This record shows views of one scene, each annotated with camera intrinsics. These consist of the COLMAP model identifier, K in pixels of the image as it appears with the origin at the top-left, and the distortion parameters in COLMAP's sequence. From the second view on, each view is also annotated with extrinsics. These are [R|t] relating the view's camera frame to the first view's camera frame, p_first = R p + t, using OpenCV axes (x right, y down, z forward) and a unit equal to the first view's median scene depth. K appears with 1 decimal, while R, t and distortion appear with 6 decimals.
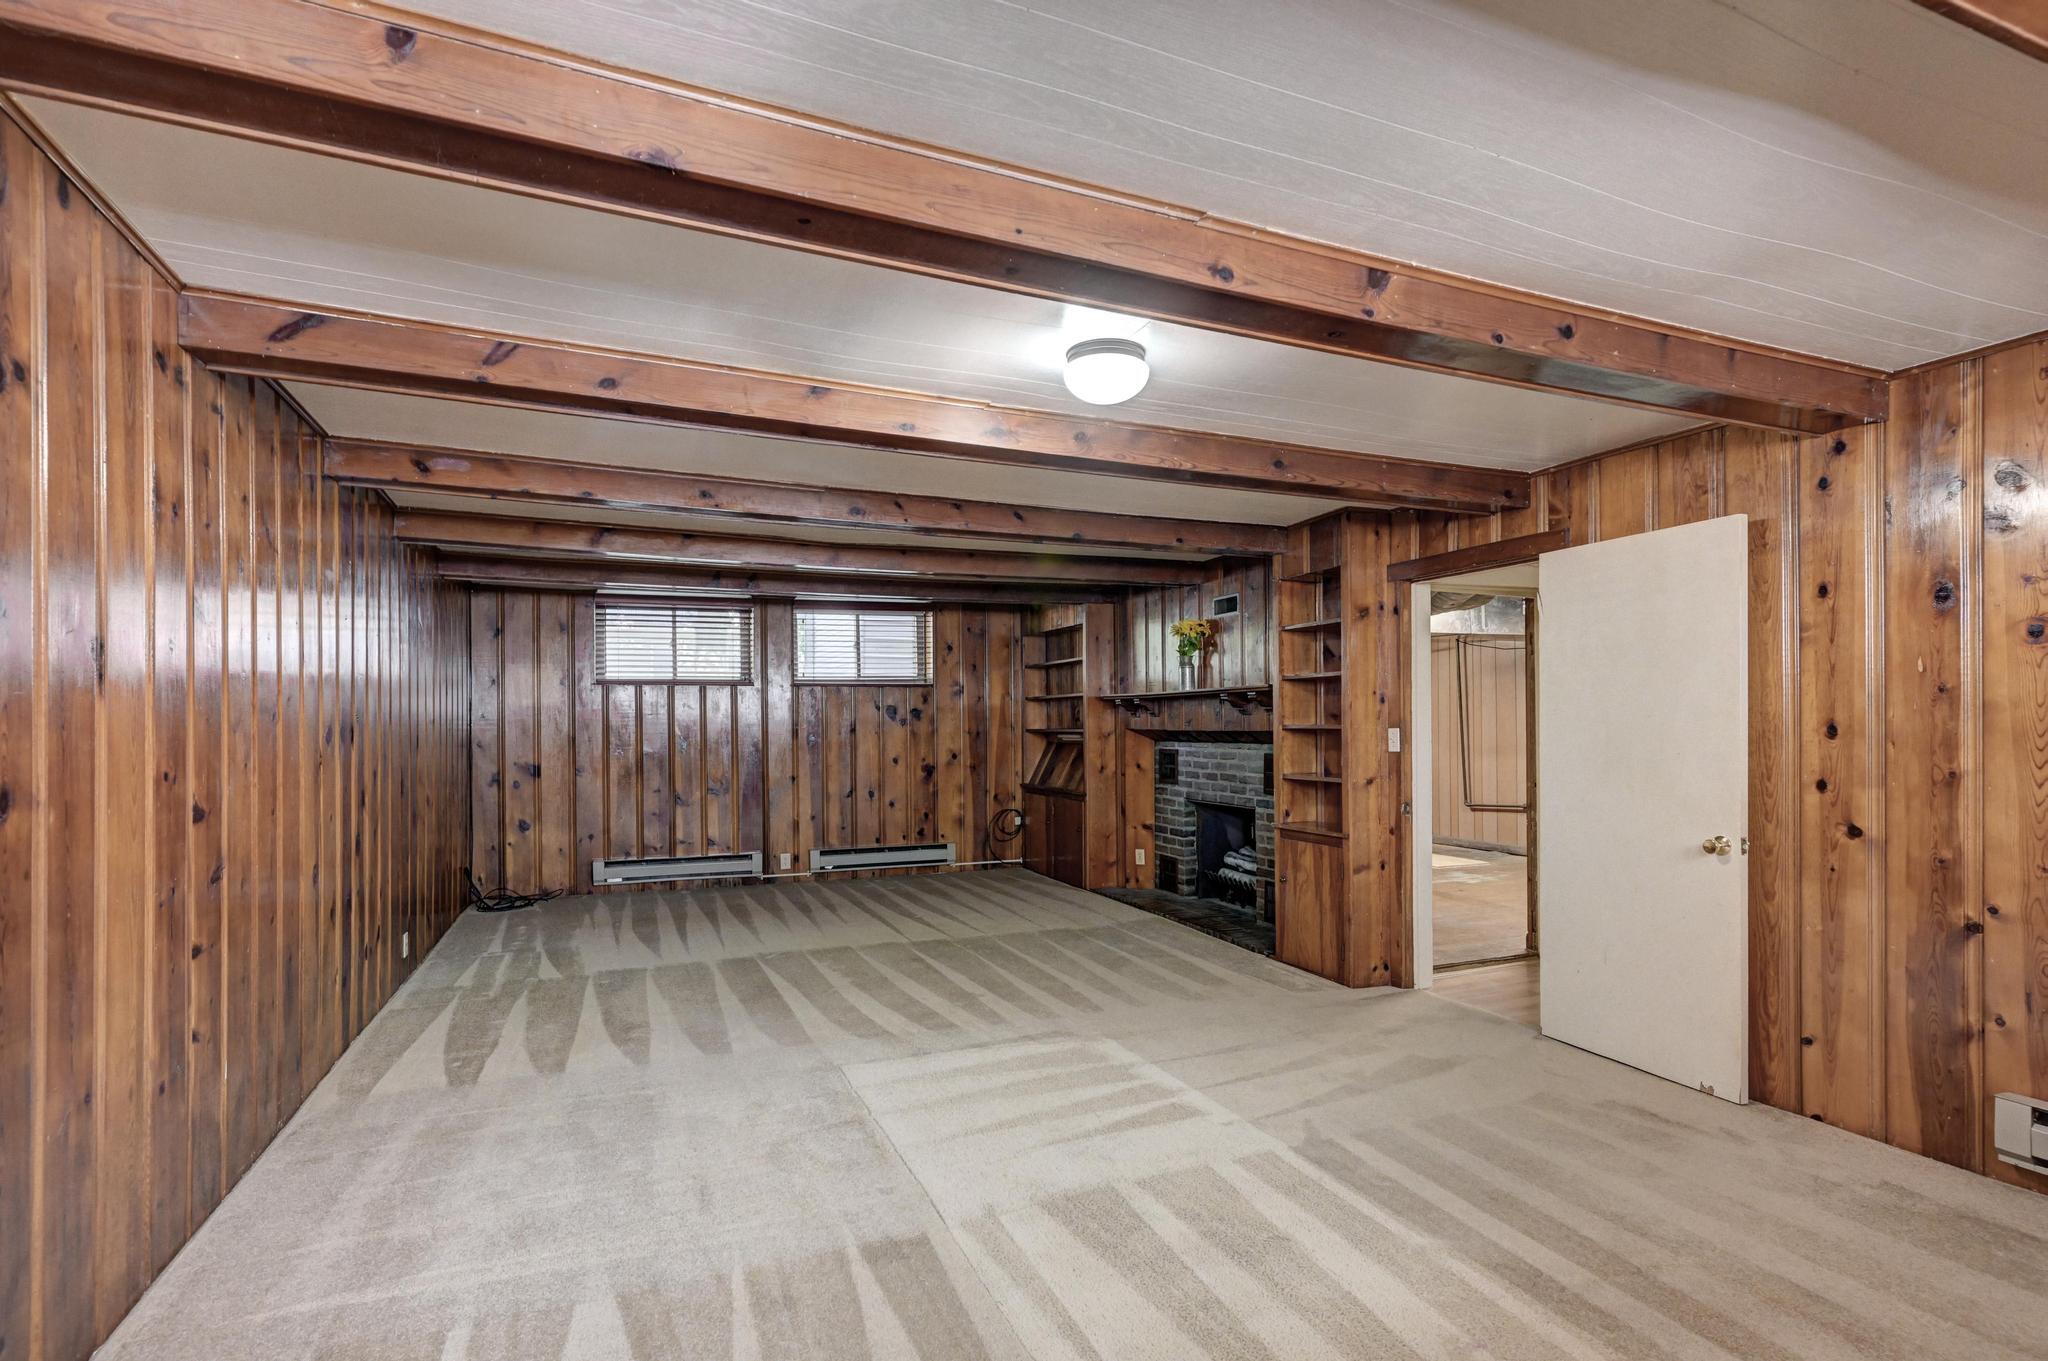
lens RADIAL K [[988.8, 0, 1023.5], [0, 988.8, 714.0], [0, 0, 1]] dist [-0.002302, 0.000431]
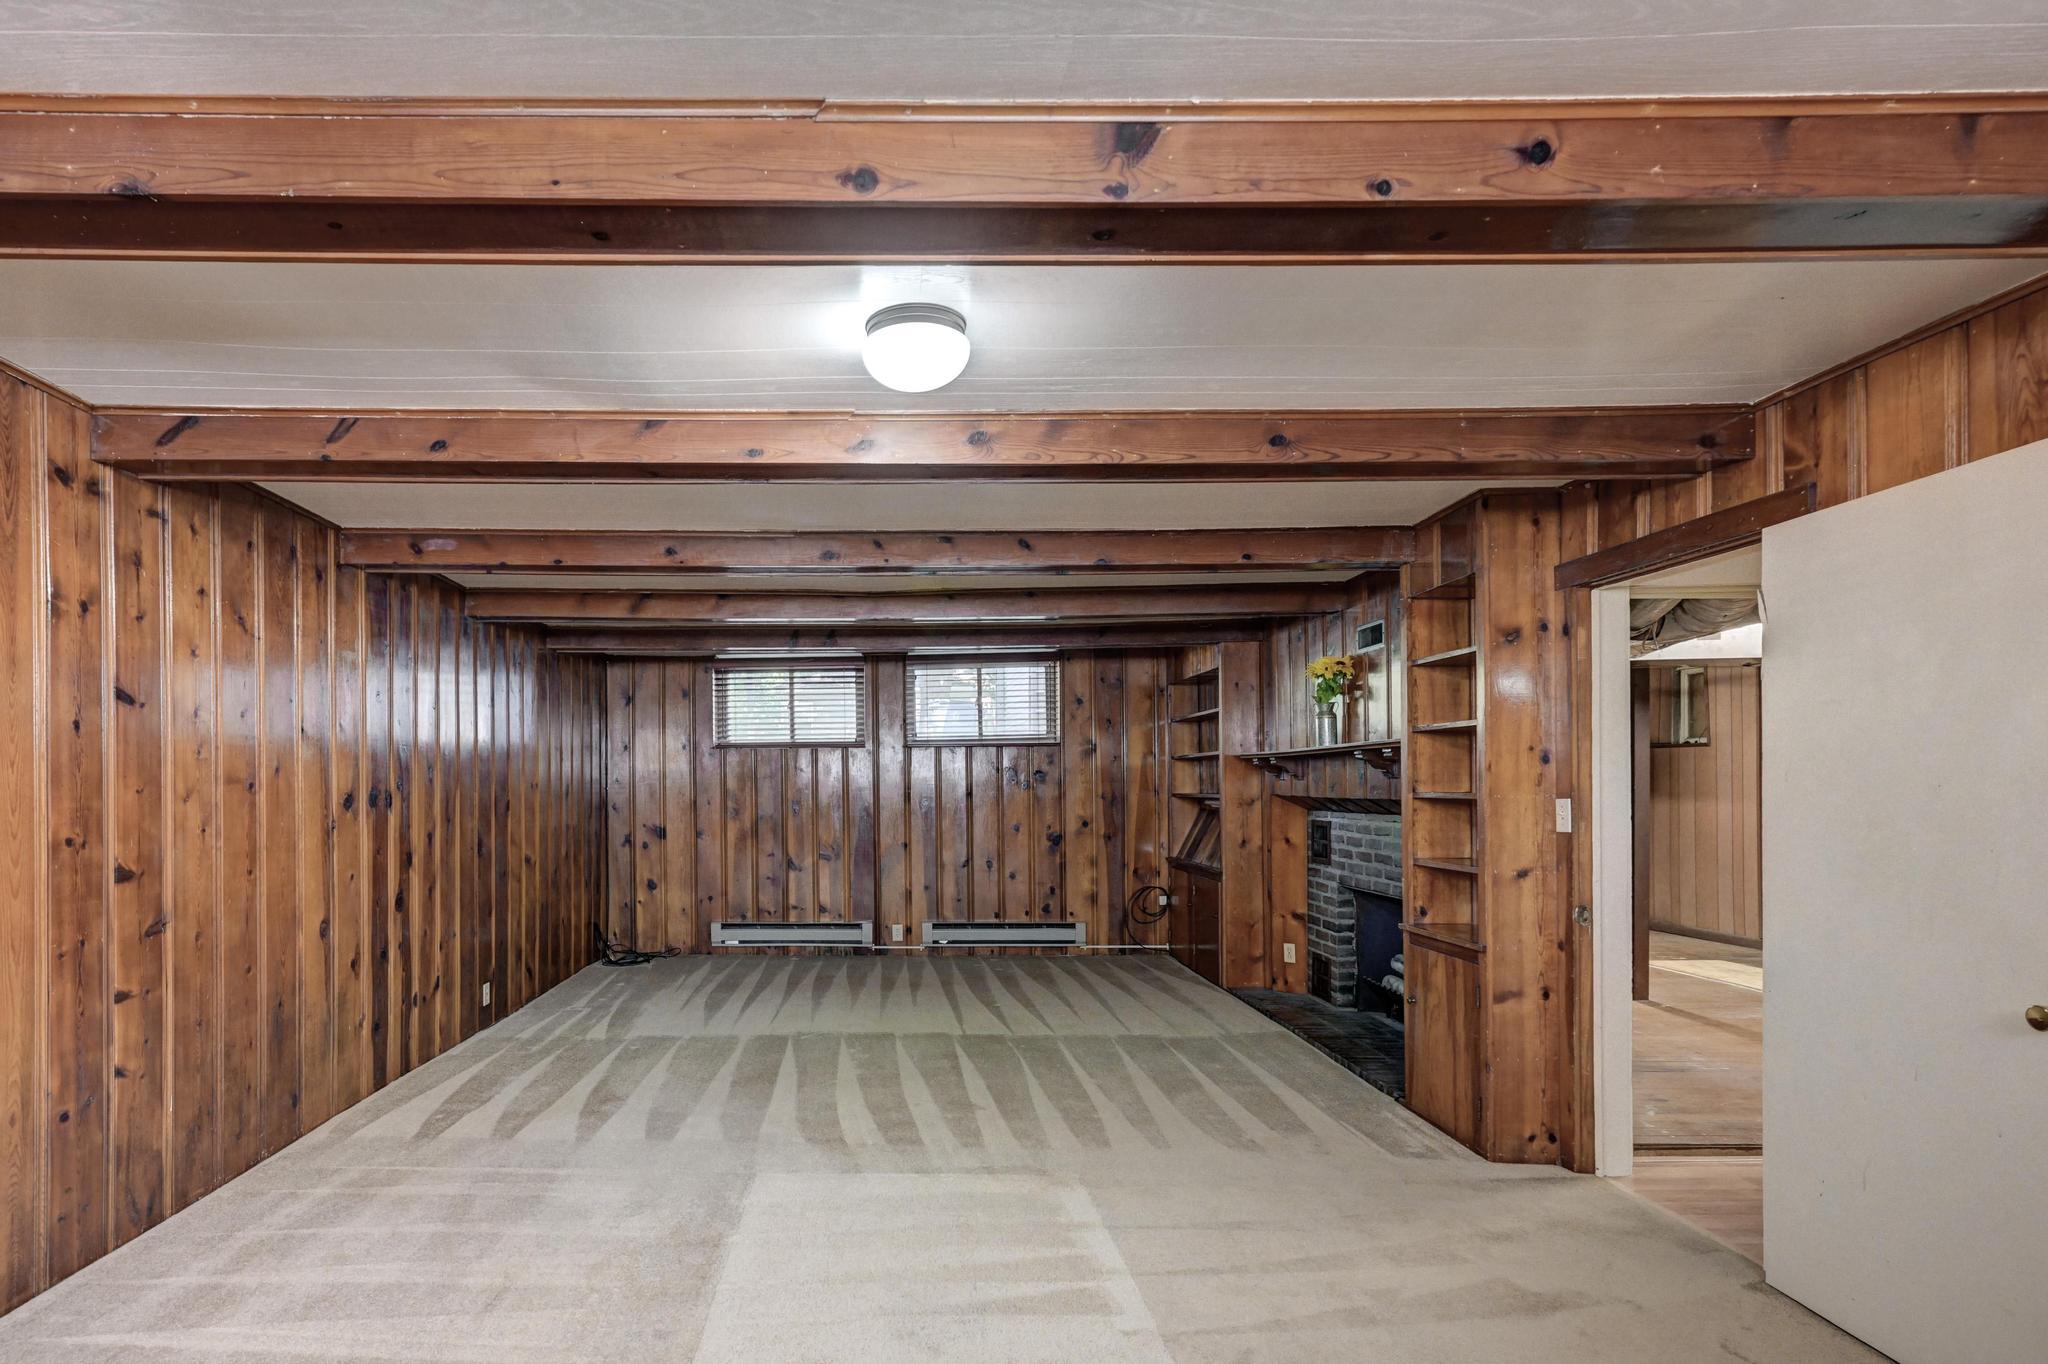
lens RADIAL K [[1018.9, 0, 1023.1], [0, 1018.9, 773.2], [0, 0, 1]] dist [-0.001730, 0.000392]
pose [[0.917918, -0.002511, -0.396763, 0.325809], [0.004357, 0.999983, 0.003753, -0.008453], [0.396747, -0.005173, 0.917913, 0.196660]]
